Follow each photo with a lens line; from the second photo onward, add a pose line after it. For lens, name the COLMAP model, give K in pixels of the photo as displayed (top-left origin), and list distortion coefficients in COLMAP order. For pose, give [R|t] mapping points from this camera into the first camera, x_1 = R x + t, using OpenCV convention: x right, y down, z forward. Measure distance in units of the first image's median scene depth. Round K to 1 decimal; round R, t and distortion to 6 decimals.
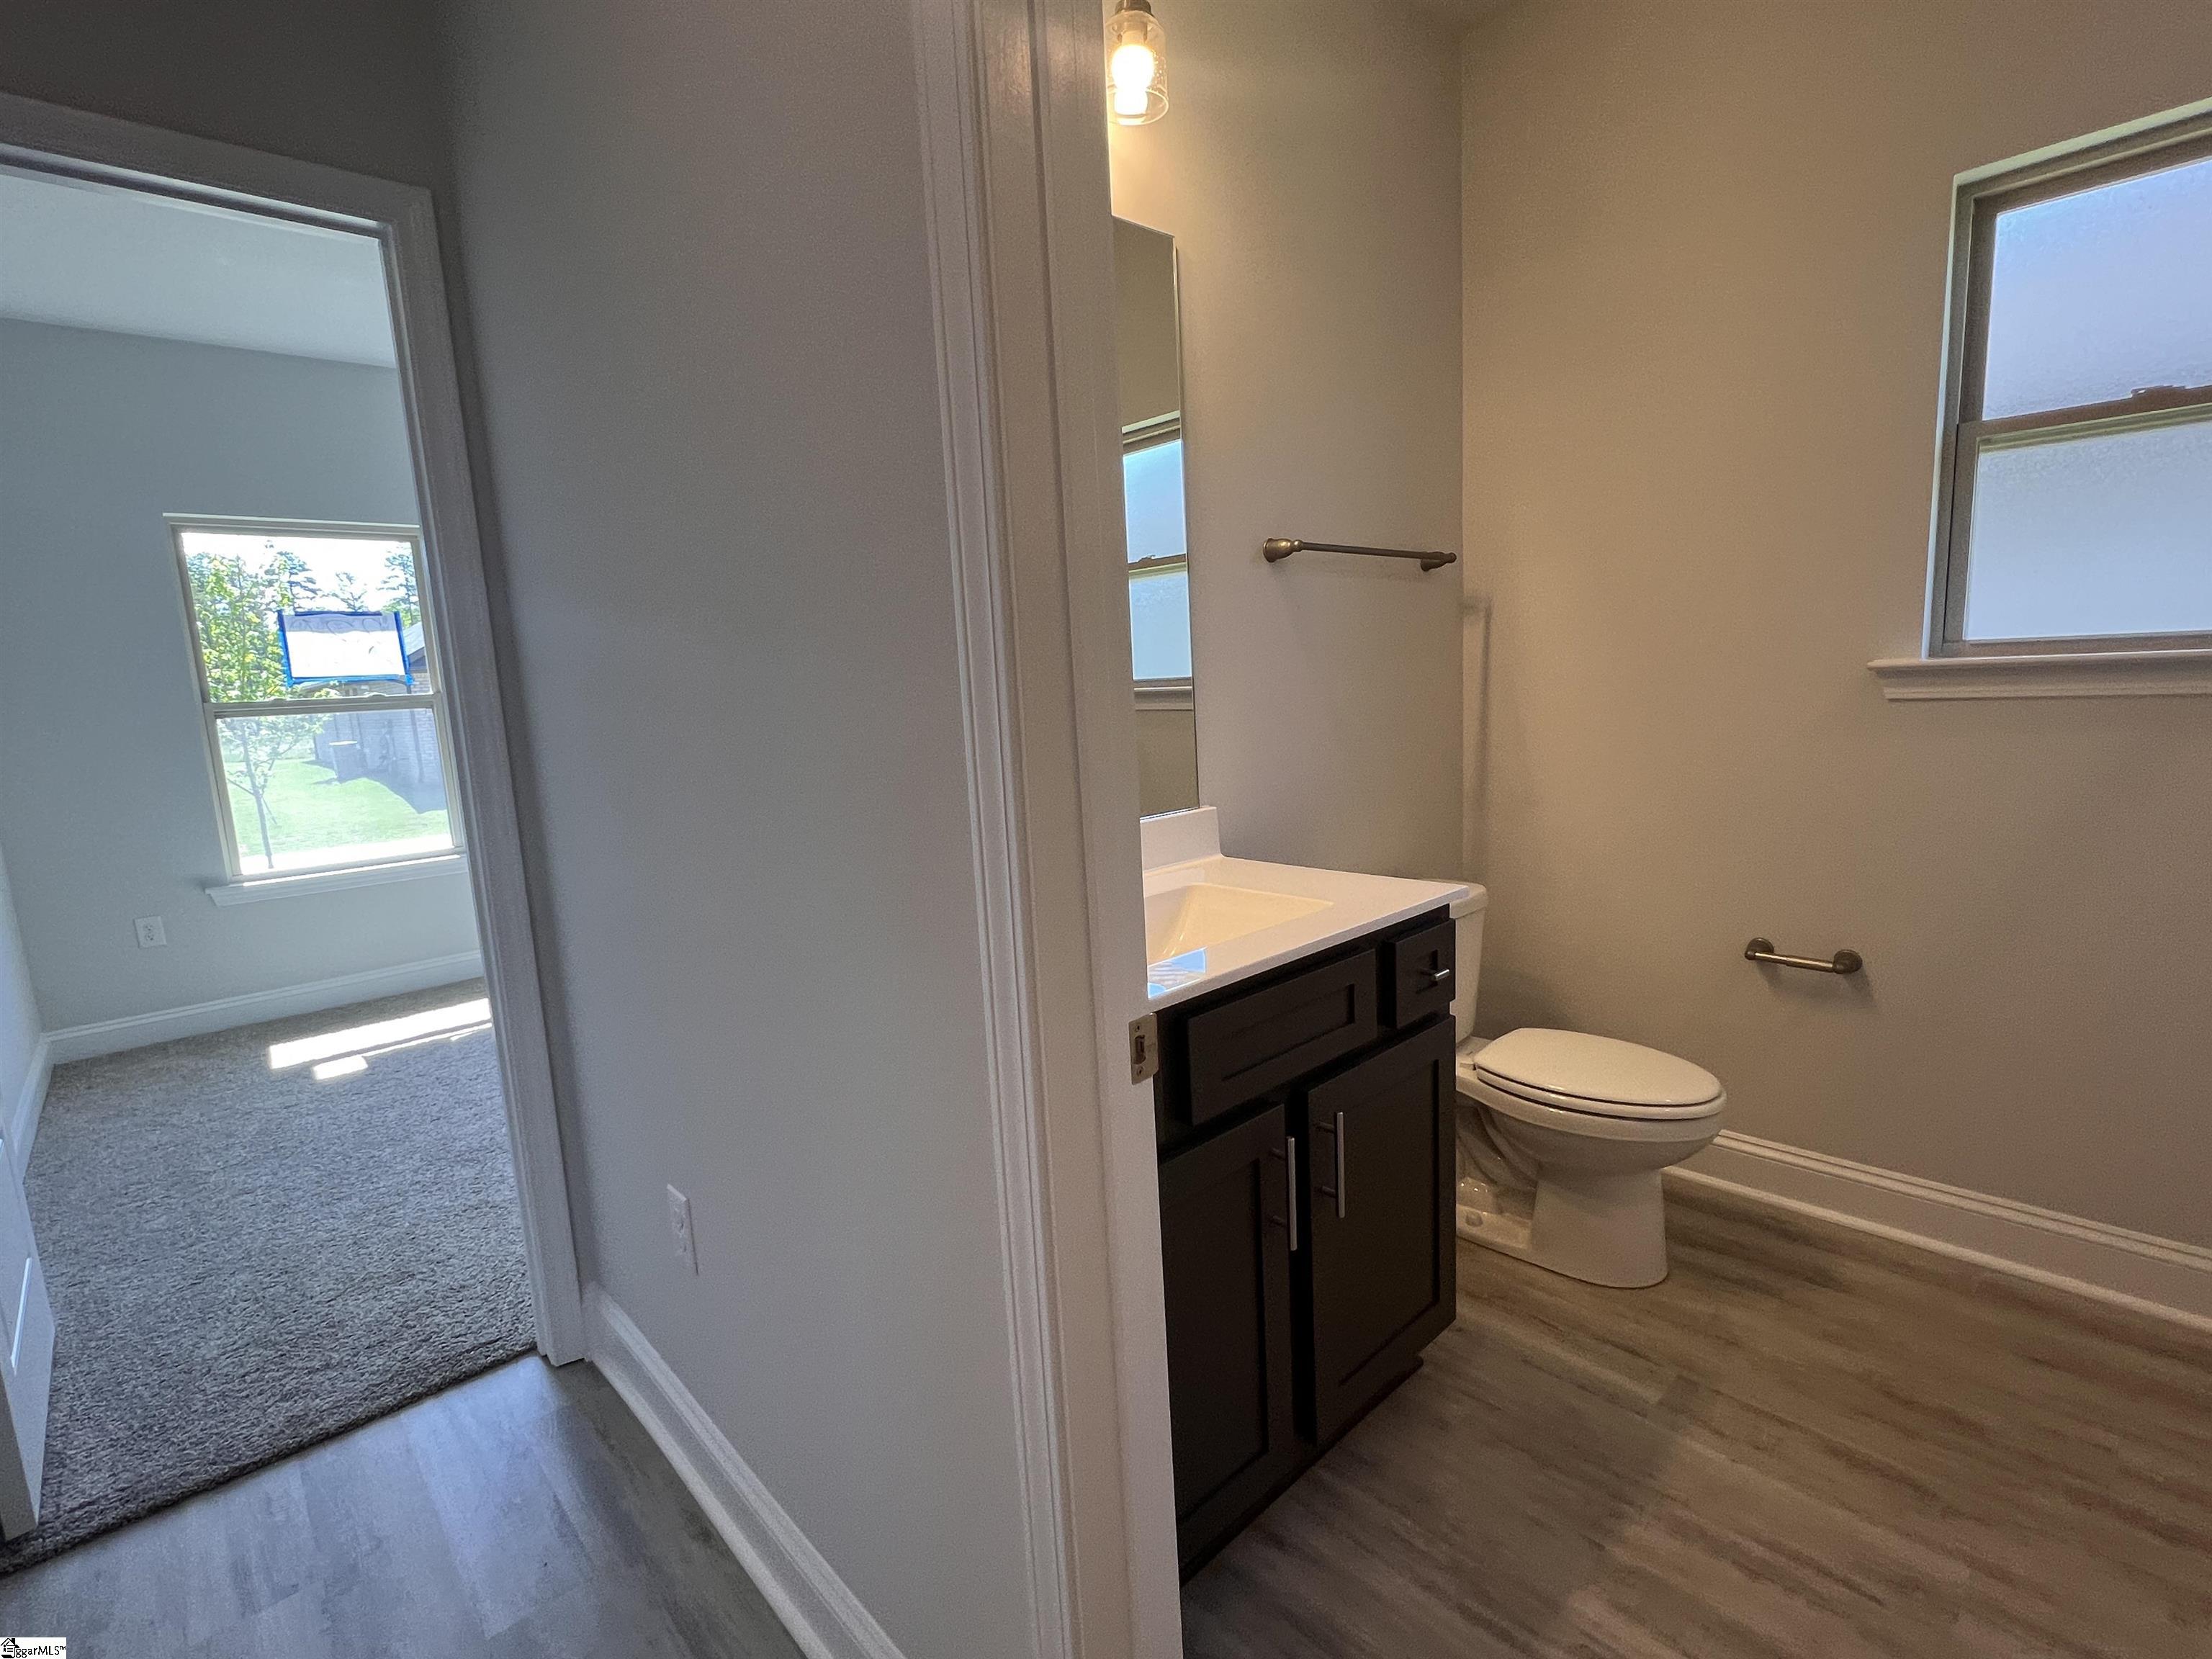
lens RADIAL K [[1035.8, 0, 1096.1], [0, 1035.8, 823.1], [0, 0, 1]] dist [-0.003195, 0.000888]
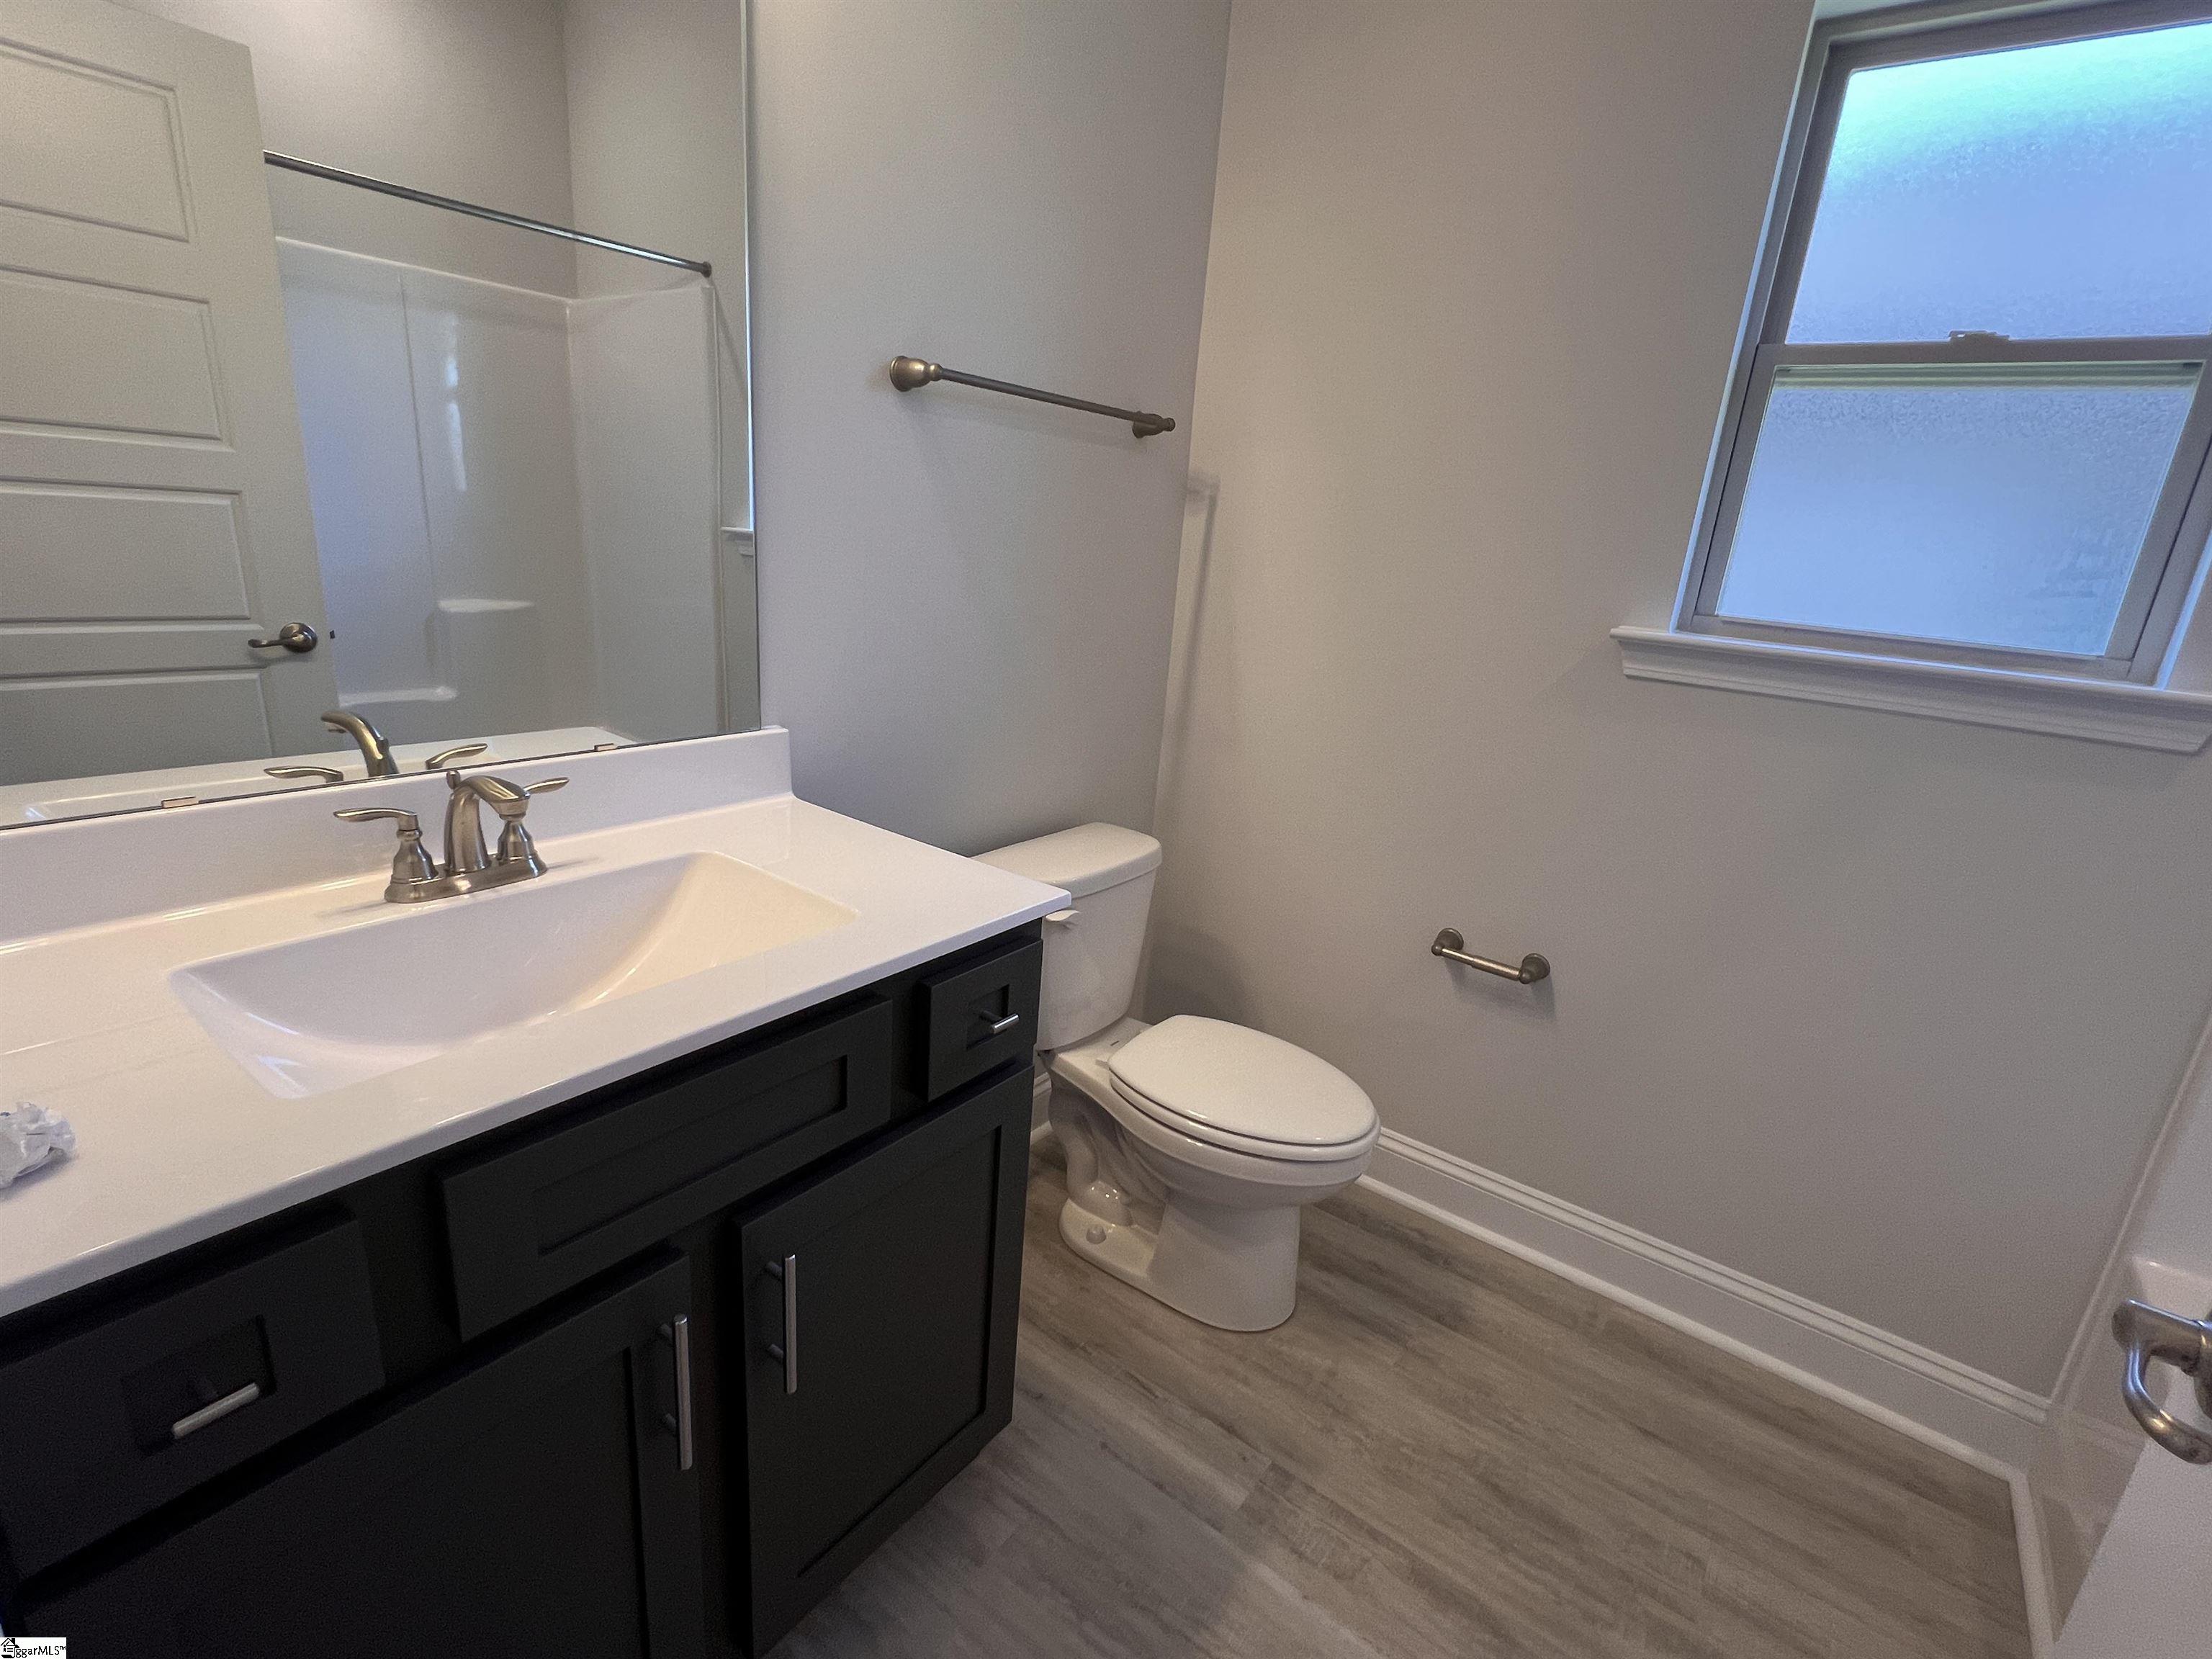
lens RADIAL K [[1035.8, 0, 1096.1], [0, 1035.8, 823.1], [0, 0, 1]] dist [-0.003195, 0.000888]
pose [[0.977326, 0.073058, 0.198736, 0.194036], [-0.100720, 0.986007, 0.132841, -0.071486], [-0.186250, -0.149845, 0.971008, 0.255149]]
